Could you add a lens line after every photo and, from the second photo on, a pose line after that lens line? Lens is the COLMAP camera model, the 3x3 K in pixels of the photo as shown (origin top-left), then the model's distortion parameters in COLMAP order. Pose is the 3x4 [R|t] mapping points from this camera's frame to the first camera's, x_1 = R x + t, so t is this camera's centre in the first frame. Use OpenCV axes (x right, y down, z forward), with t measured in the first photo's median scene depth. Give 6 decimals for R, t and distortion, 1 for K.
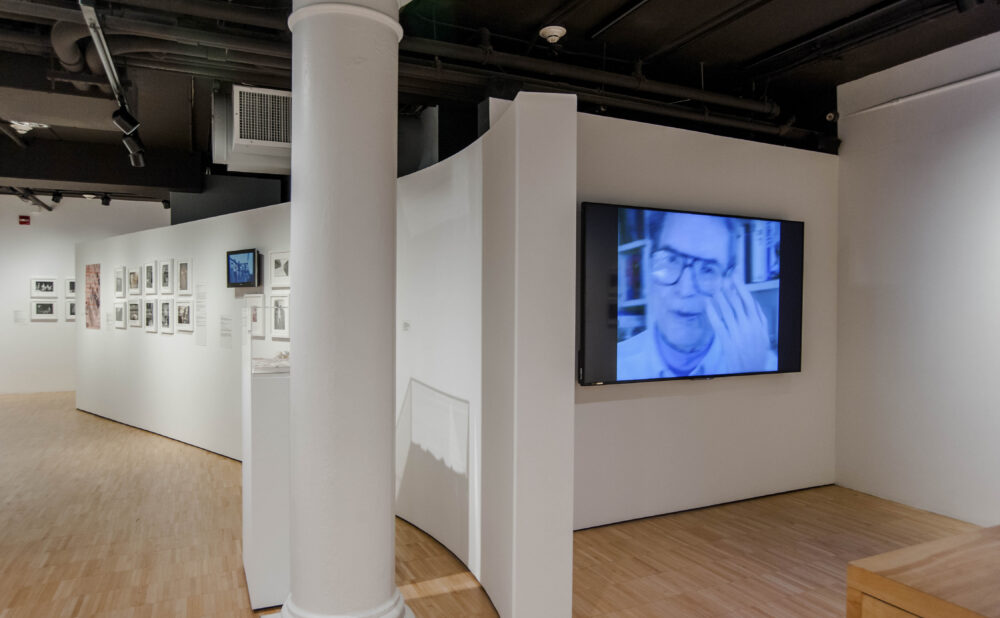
lens RADIAL K [[643.8, 0, 500.0], [0, 643.8, 315.9], [0, 0, 1]] dist [-0.008022, 0.000500]
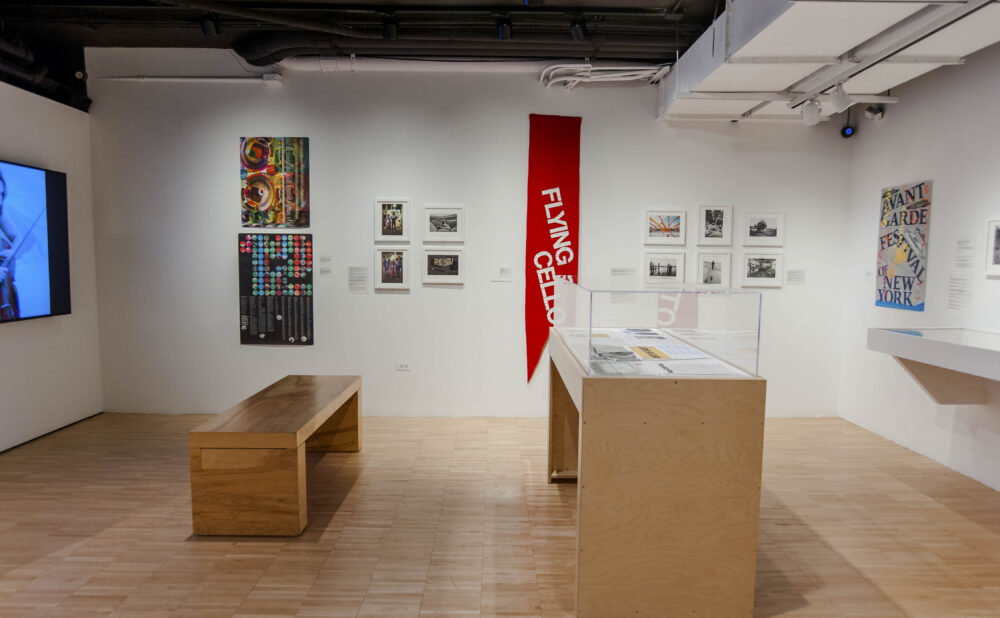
lens RADIAL K [[643.8, 0, 500.7], [0, 643.8, 309.3], [0, 0, 1]] dist [-0.008022, 0.000500]
pose [[0.422581, -0.073657, 0.903327, -0.202514], [0.007708, 0.996948, 0.077685, 0.001583], [-0.906292, -0.025865, 0.421859, -0.107017]]
